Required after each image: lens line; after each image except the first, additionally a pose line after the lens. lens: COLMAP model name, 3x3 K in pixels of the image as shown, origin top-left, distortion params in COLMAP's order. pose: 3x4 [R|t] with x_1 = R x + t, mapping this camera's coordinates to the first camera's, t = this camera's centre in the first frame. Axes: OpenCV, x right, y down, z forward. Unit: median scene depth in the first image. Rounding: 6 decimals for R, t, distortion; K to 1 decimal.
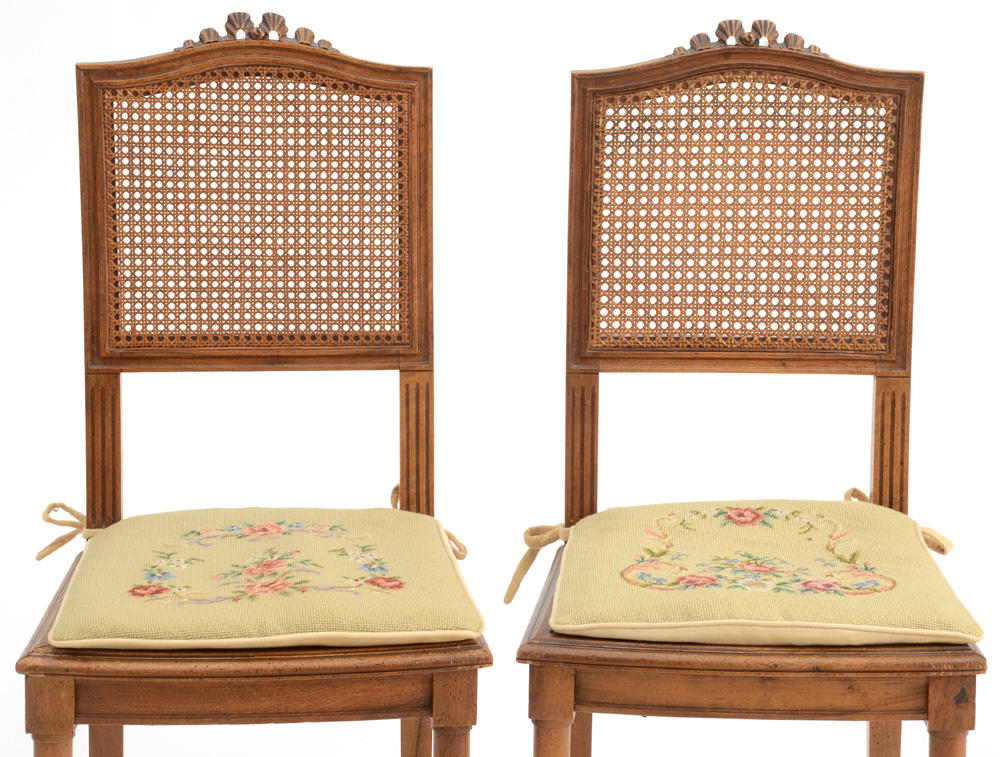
lens RADIAL K [[3019.1, 0, 514.9], [0, 3019.1, 399.5], [0, 0, 1]] dist [0.622106, 0.000000]
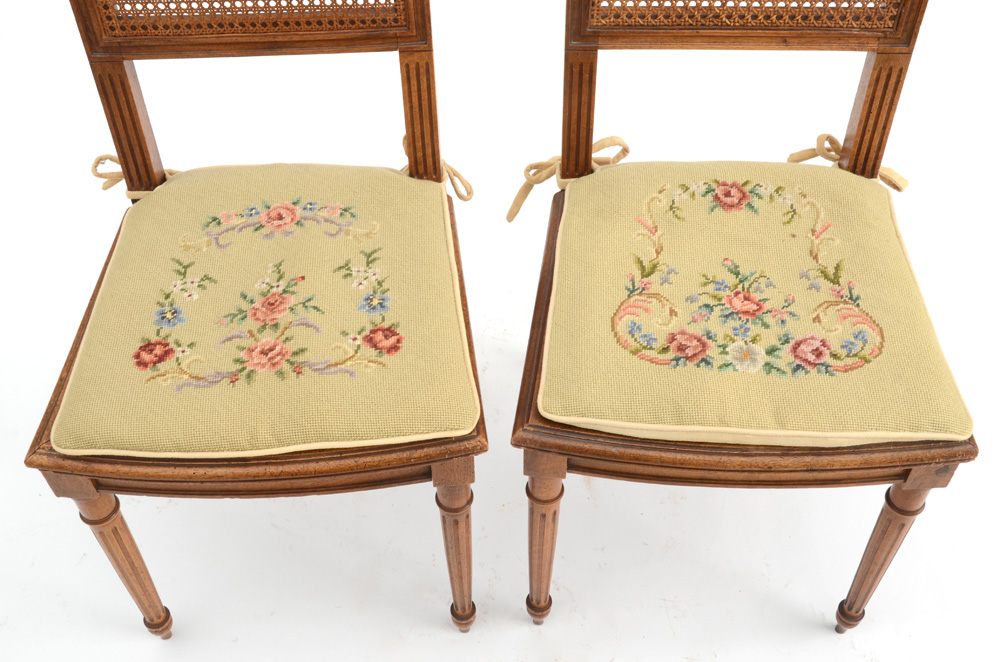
lens RADIAL K [[1090.4, 0, 497.6], [0, 1090.4, 340.0], [0, 0, 1]] dist [0.039348, 0.000000]
pose [[0.999194, 0.006760, -0.039571, 0.009736], [0.017300, 0.816969, 0.576422, -0.141127], [0.036225, -0.576642, 0.816194, 0.655092]]
